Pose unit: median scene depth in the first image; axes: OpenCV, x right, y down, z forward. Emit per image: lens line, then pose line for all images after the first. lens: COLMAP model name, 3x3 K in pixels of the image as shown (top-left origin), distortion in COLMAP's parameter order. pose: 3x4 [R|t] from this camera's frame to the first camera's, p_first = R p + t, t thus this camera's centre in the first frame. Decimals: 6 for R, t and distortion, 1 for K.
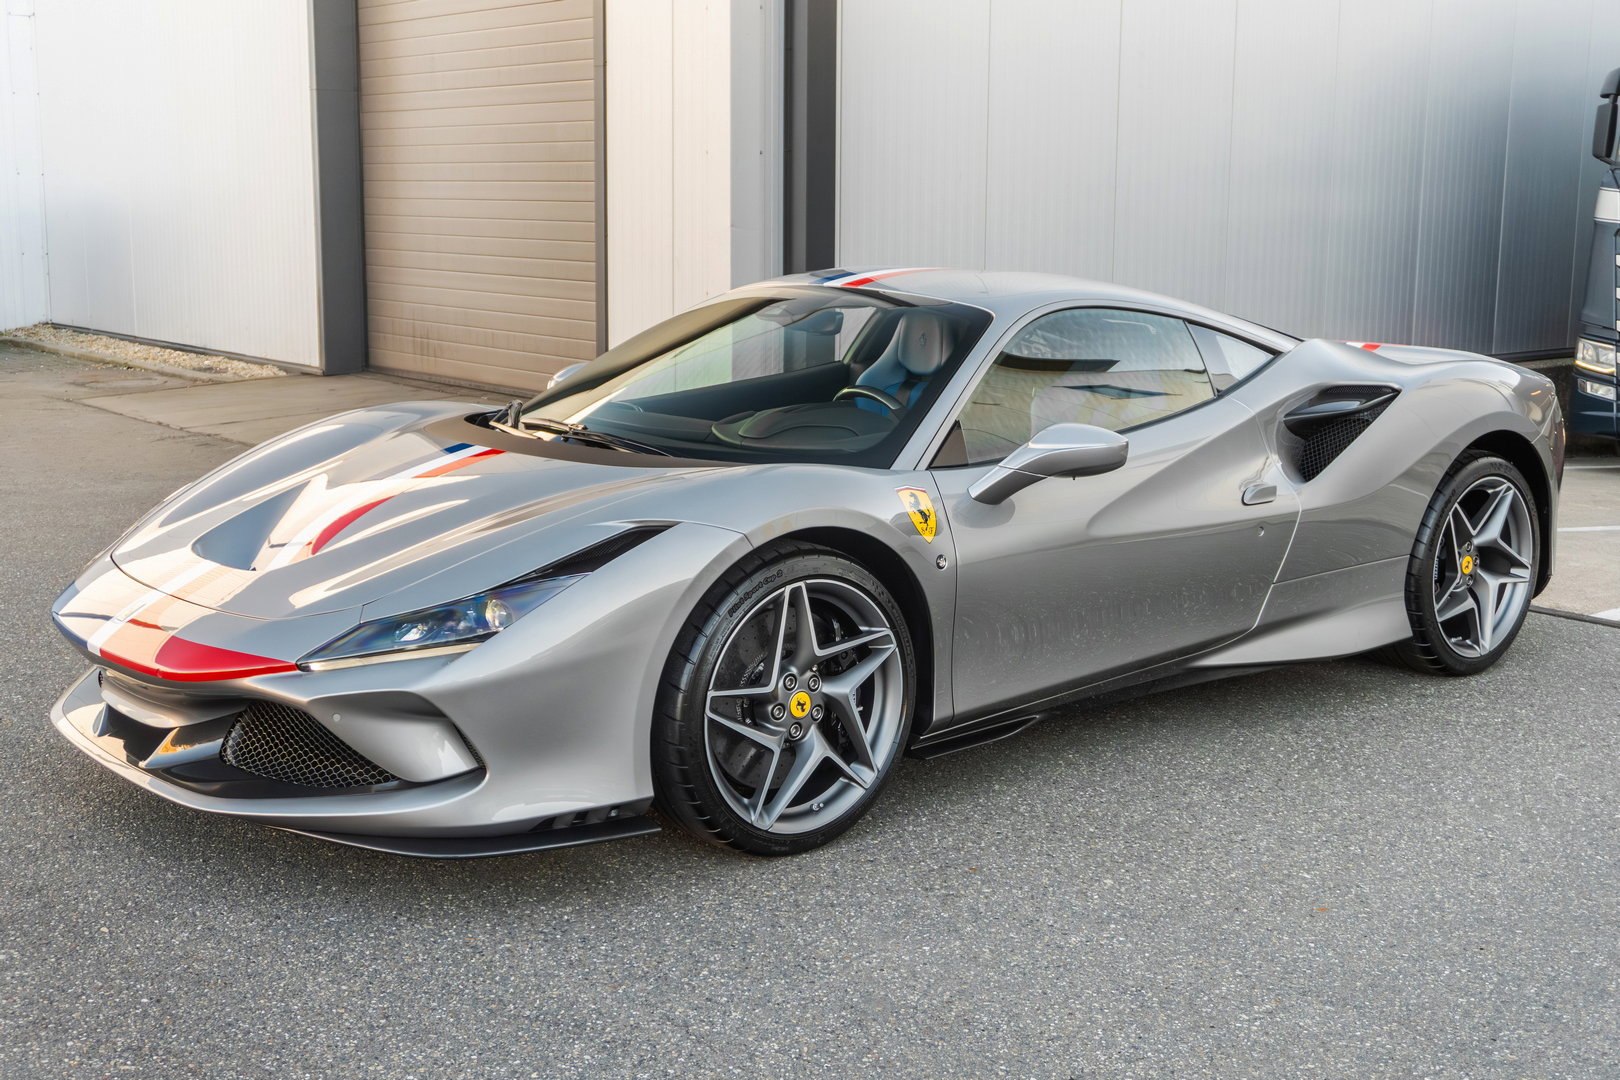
lens RADIAL K [[1890.1, 0, 810.0], [0, 1890.1, 540.0], [0, 0, 1]] dist [-0.000974, -0.000312]
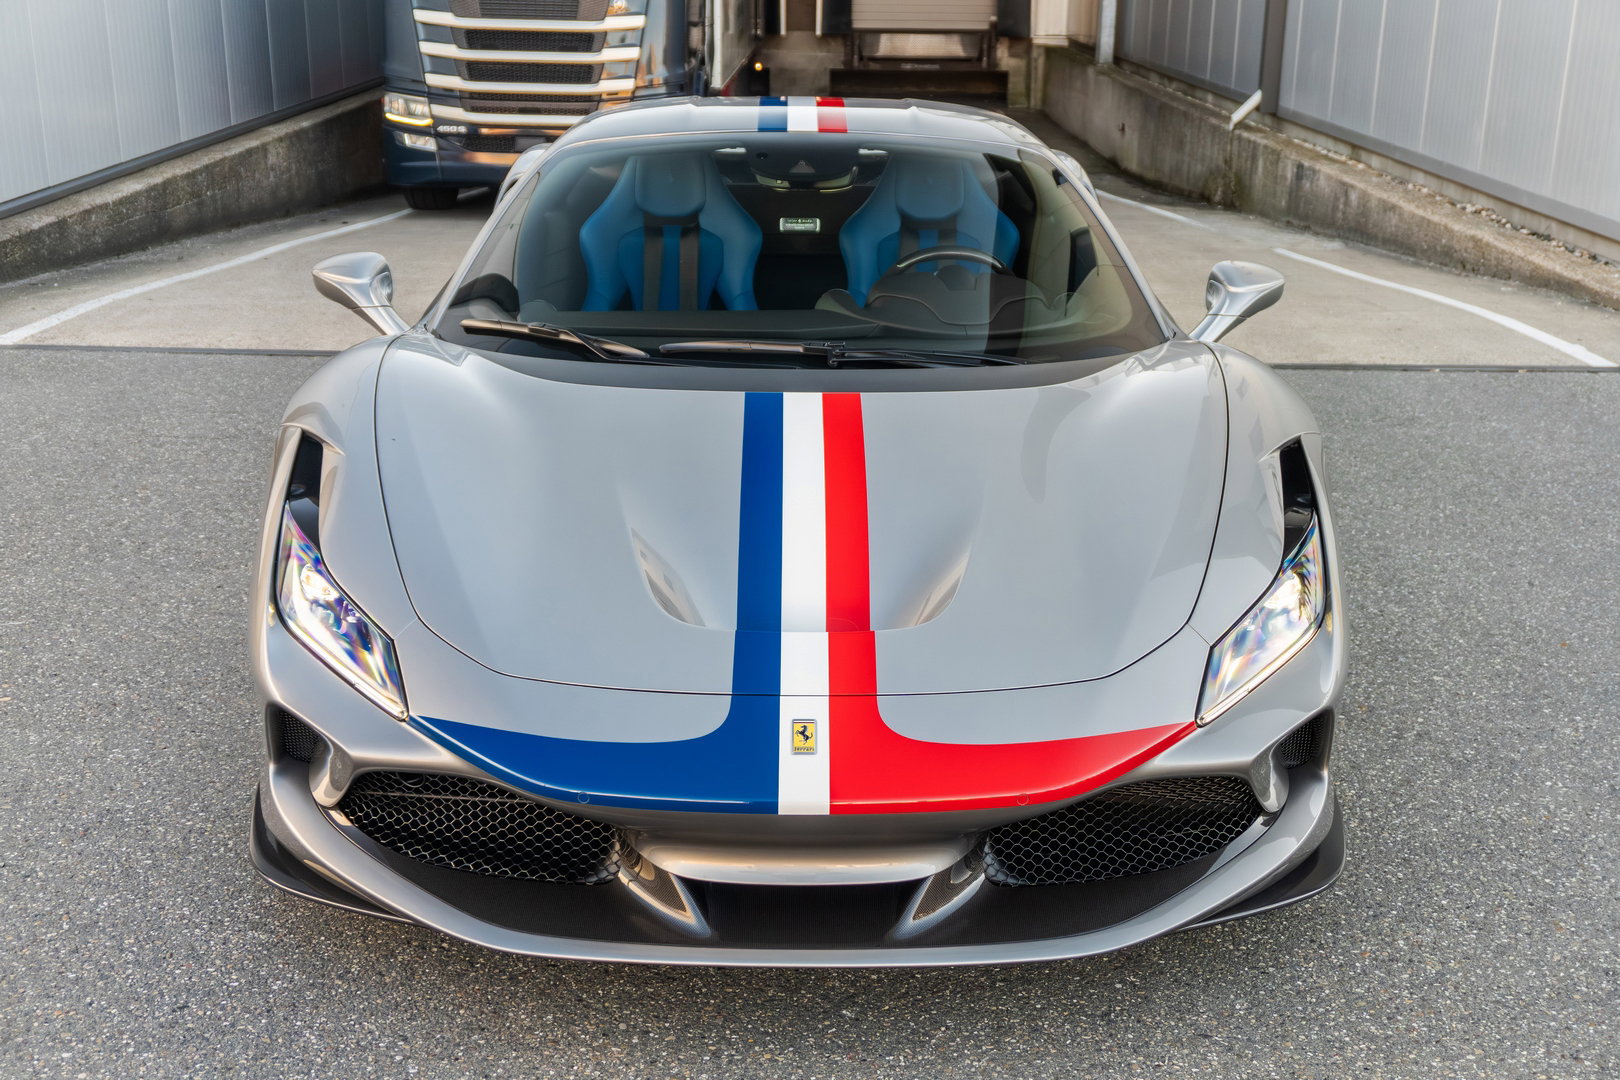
lens RADIAL K [[1791.1, 0, 810.0], [0, 1791.1, 540.0], [0, 0, 1]] dist [0.010281, 0.007977]
pose [[0.625804, -0.242552, 0.741308, -0.759729], [0.124803, 0.969312, 0.211797, -0.151049], [-0.769931, -0.040026, 0.636871, 0.570506]]
